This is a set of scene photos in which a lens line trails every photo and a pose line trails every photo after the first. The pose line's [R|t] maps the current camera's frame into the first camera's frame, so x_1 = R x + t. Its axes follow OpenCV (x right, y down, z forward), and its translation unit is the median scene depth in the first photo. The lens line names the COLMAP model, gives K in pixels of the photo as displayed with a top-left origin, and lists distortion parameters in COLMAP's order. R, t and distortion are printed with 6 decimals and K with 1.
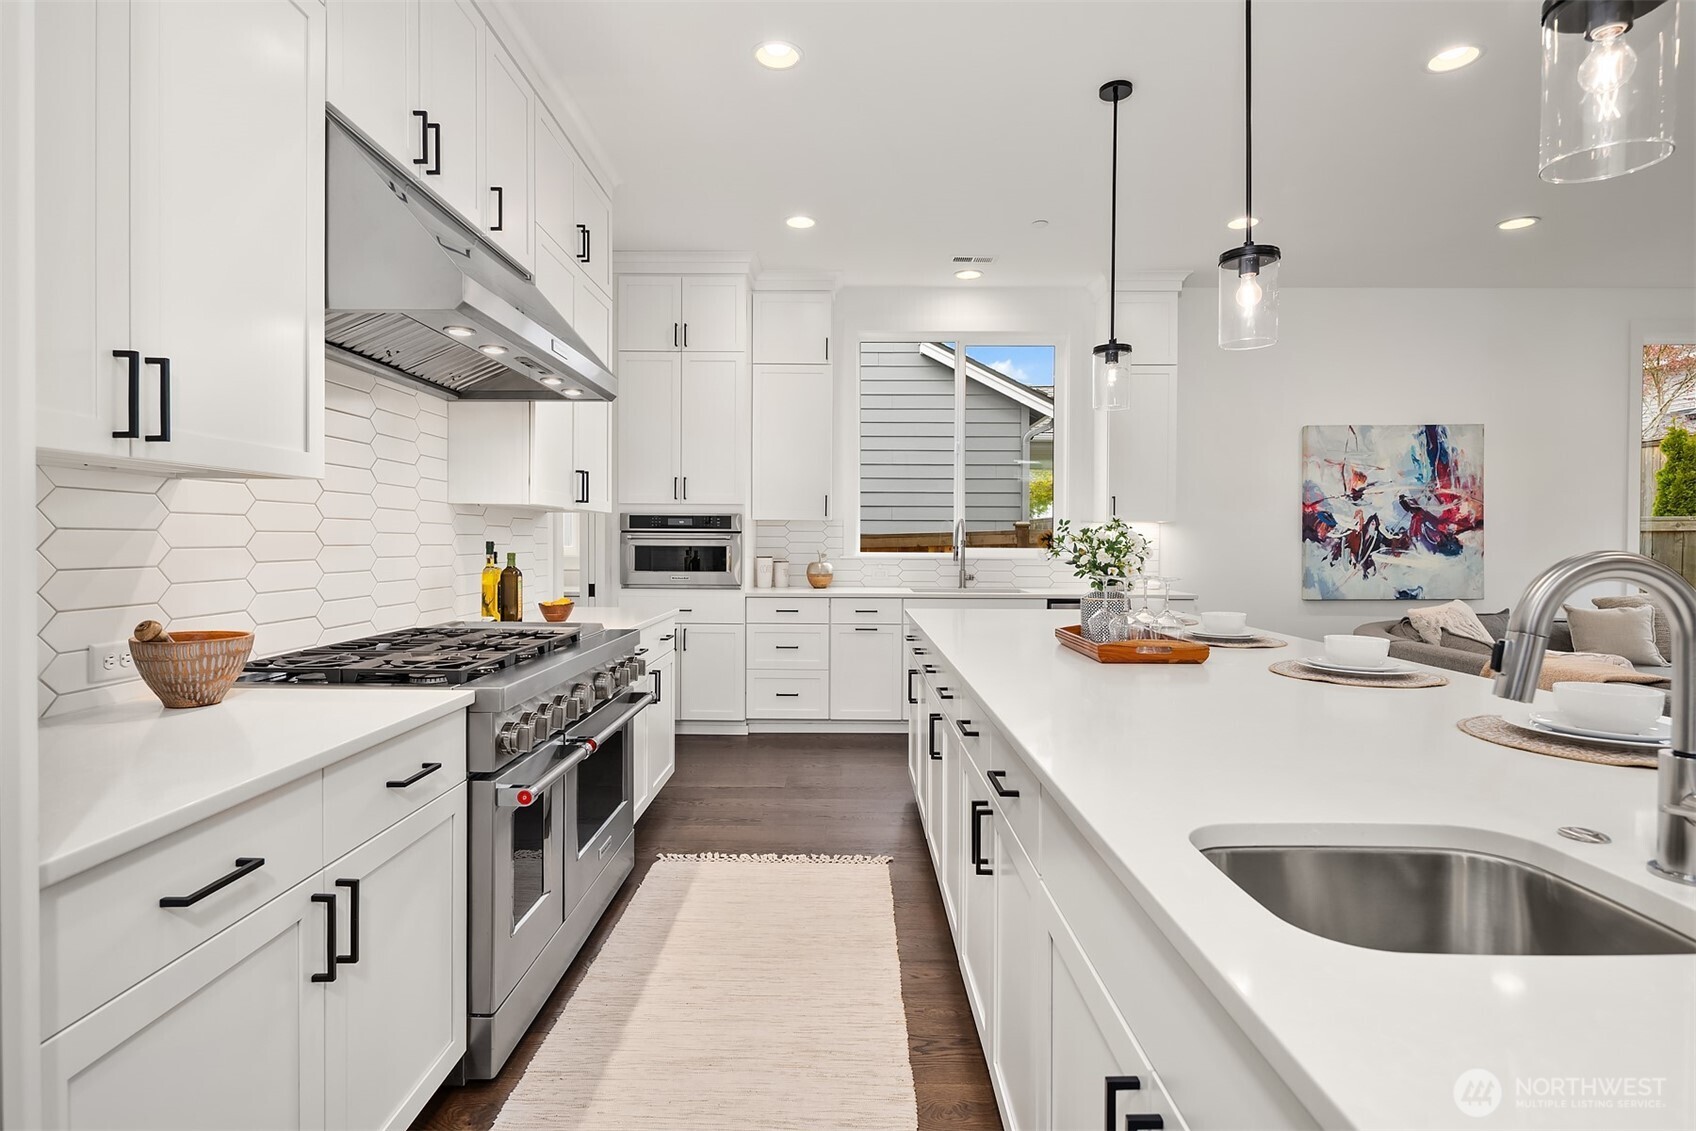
lens RADIAL K [[831.3, 0, 842.6], [0, 831.3, 557.6], [0, 0, 1]] dist [-0.001685, -0.000035]
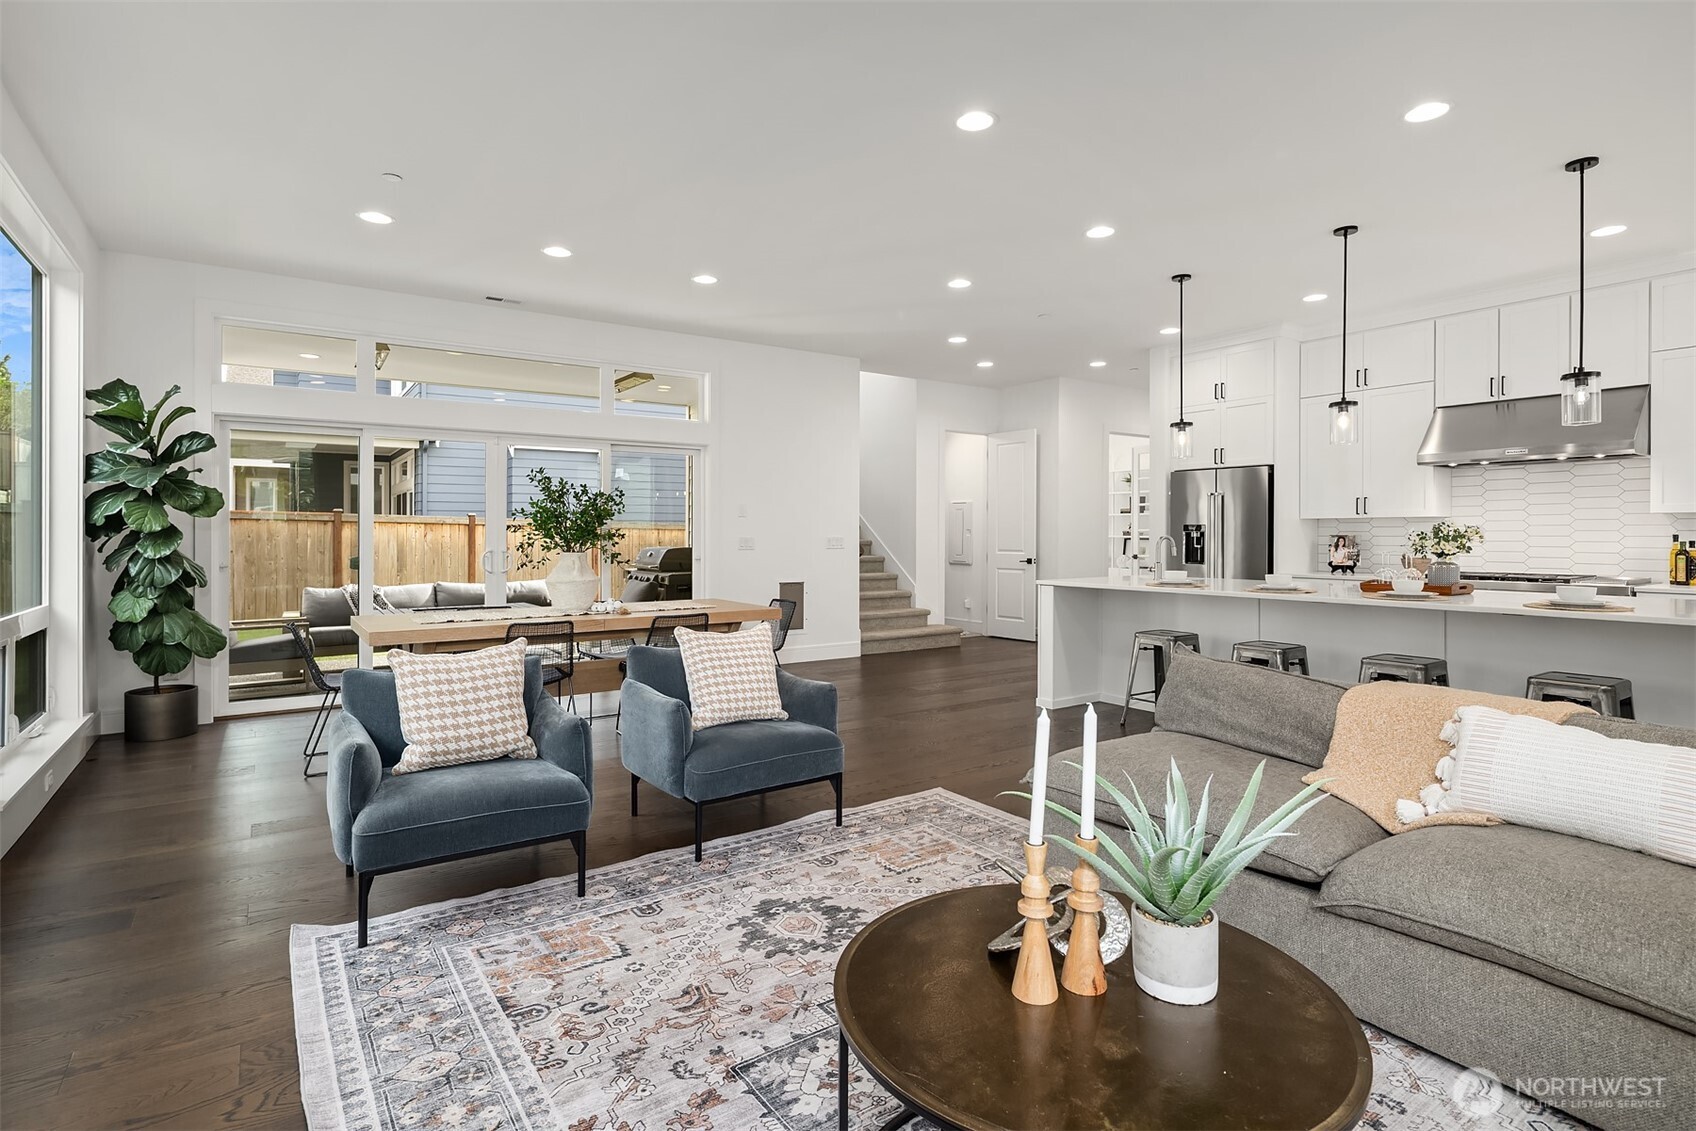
lens RADIAL K [[843.9, 0, 841.3], [0, 843.9, 533.9], [0, 0, 1]] dist [0.002930, 0.000279]
pose [[-0.822532, -0.005458, -0.568692, 1.114936], [-0.015560, 0.999796, 0.012910, -0.009422], [0.568506, 0.019468, -0.822449, 0.812916]]
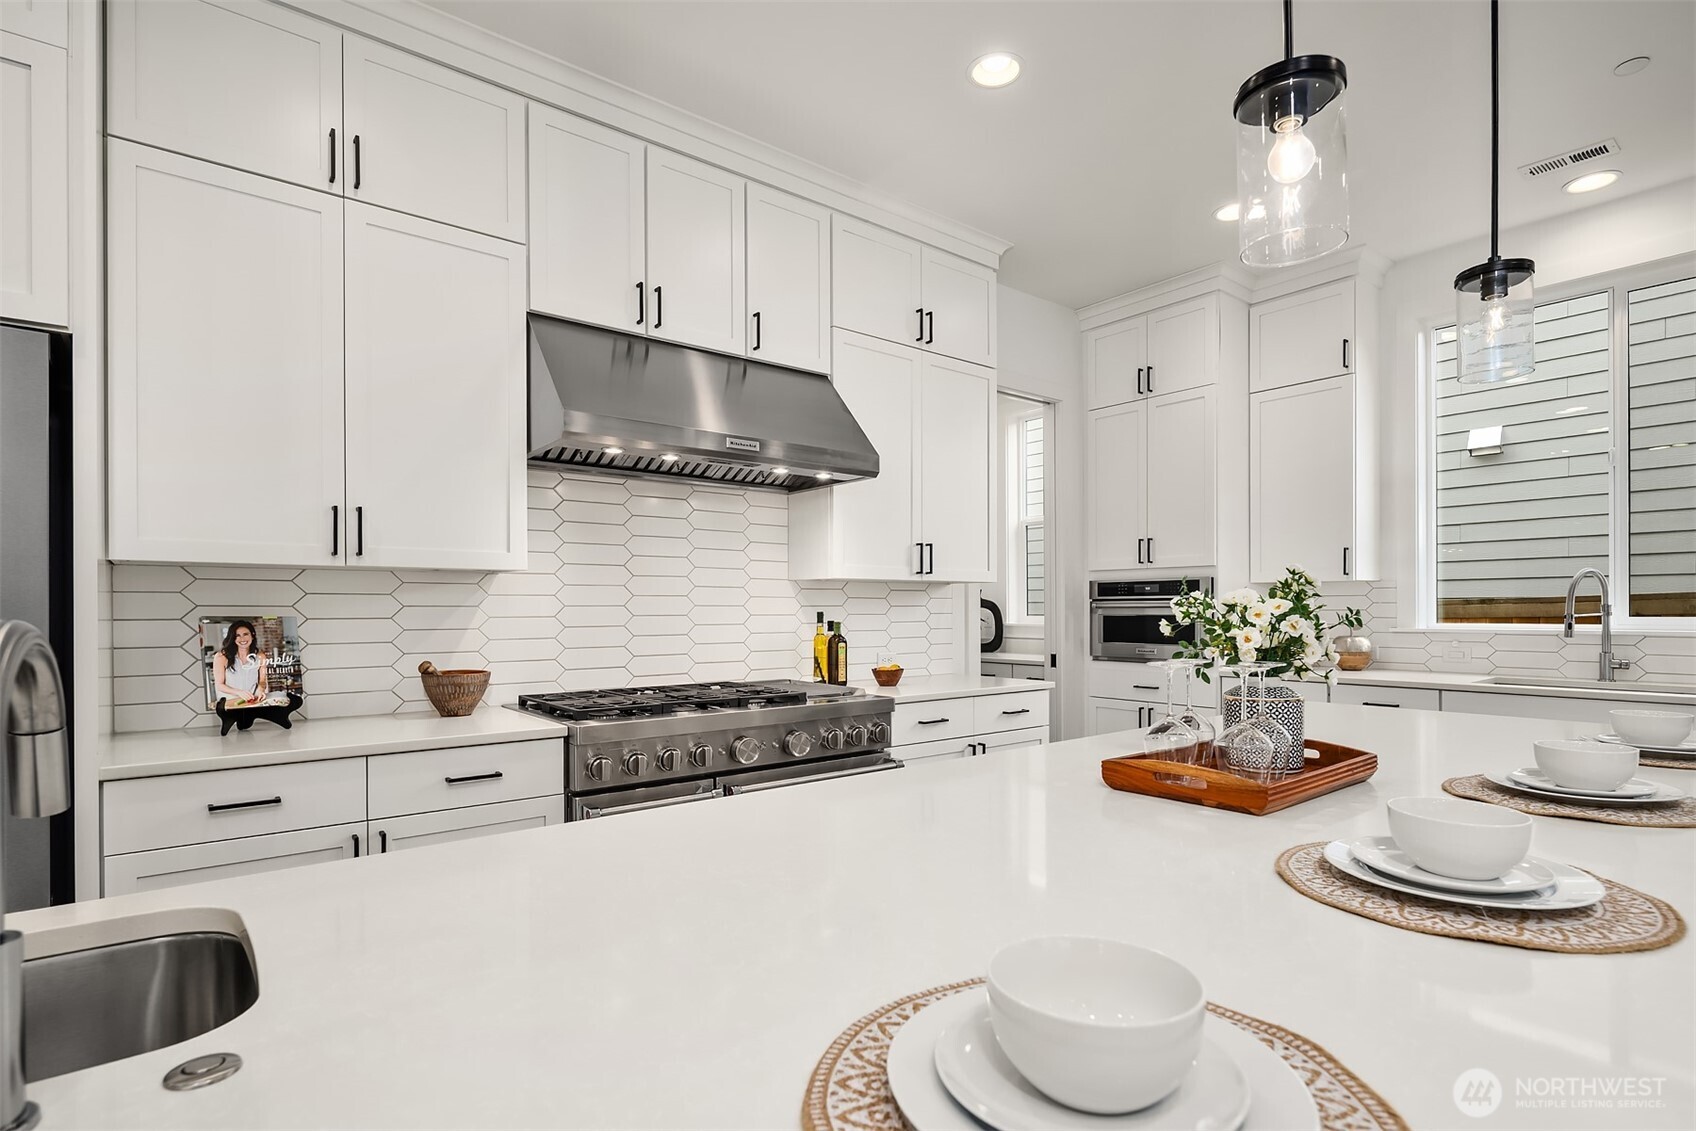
lens RADIAL K [[842.5, 0, 852.4], [0, 842.5, 612.8], [0, 0, 1]] dist [0.000642, -0.000614]
pose [[0.632973, -0.004265, -0.774162, 0.285379], [-0.008856, 0.999880, -0.012749, -0.002002], [0.774123, 0.014926, 0.632859, 0.164697]]
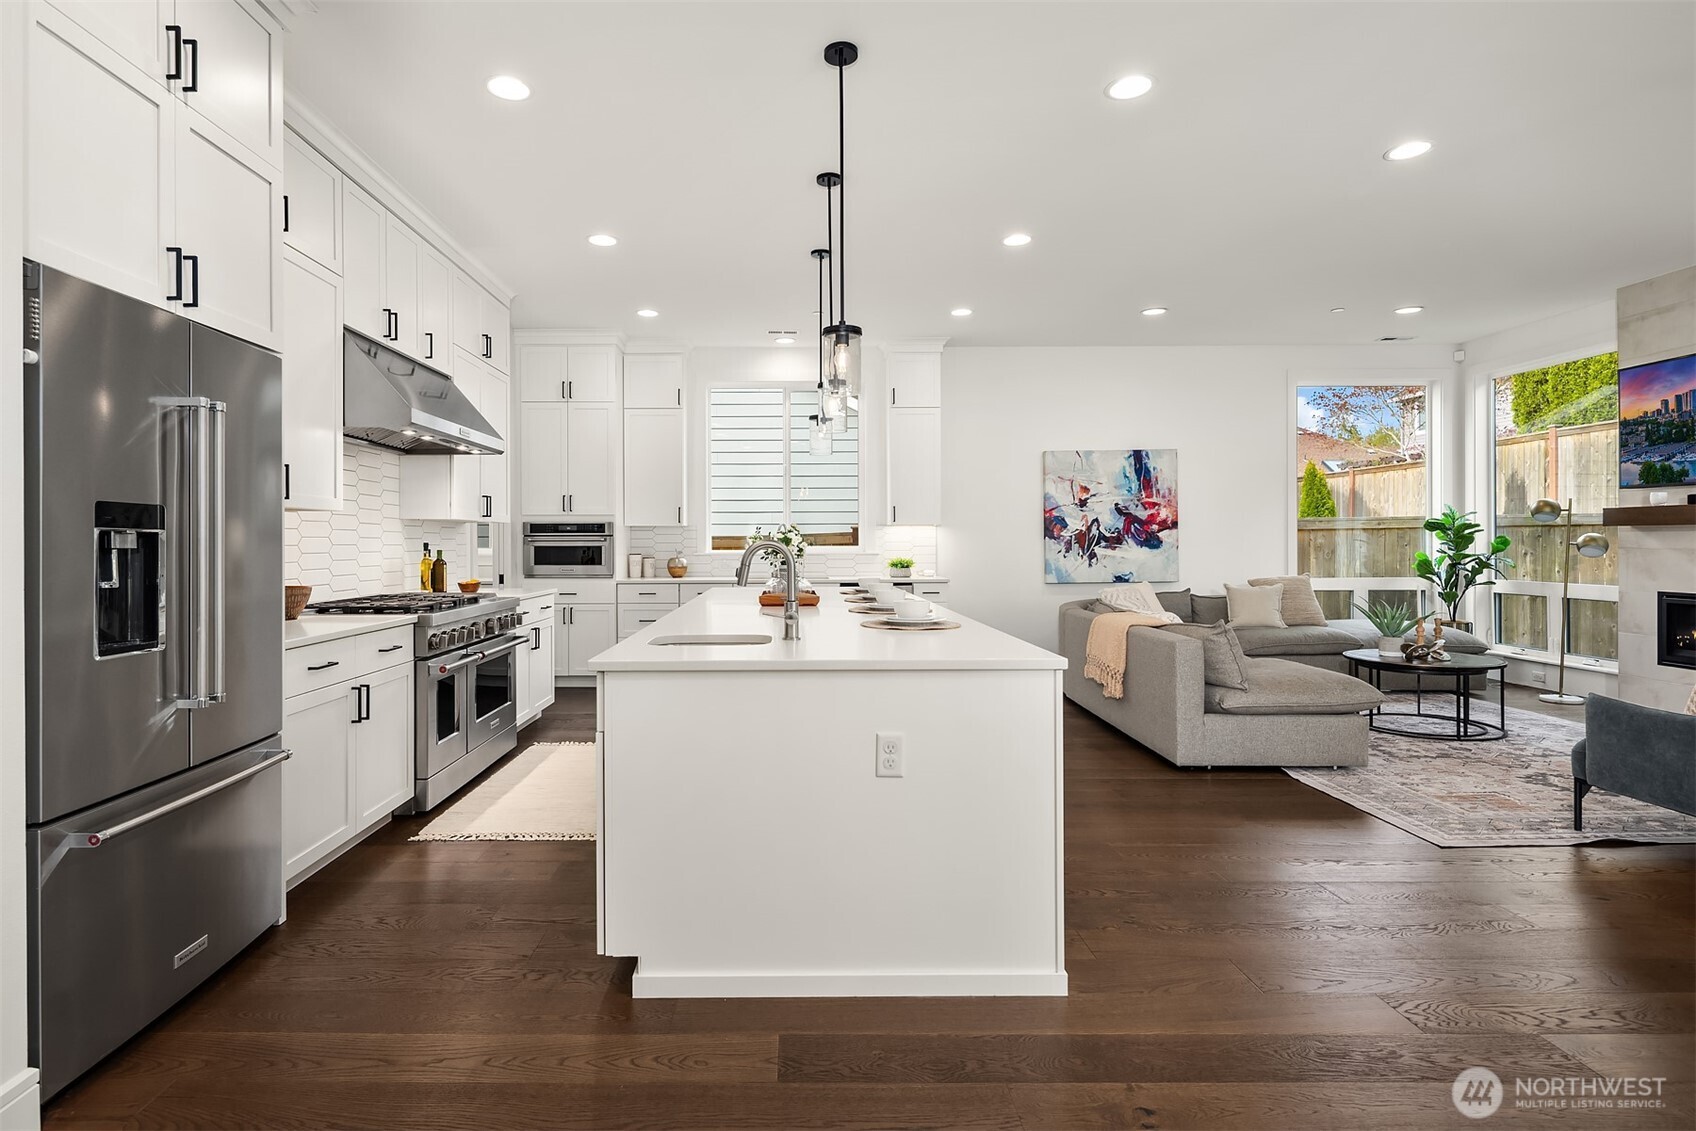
lens RADIAL K [[843.8, 0, 786.3], [0, 843.8, 550.7], [0, 0, 1]] dist [-0.002226, -0.001516]
pose [[0.999966, -0.008193, 0.000393, 0.147964], [0.008197, 0.999909, -0.010740, 0.010503], [-0.000305, 0.010743, 0.999942, -0.343429]]
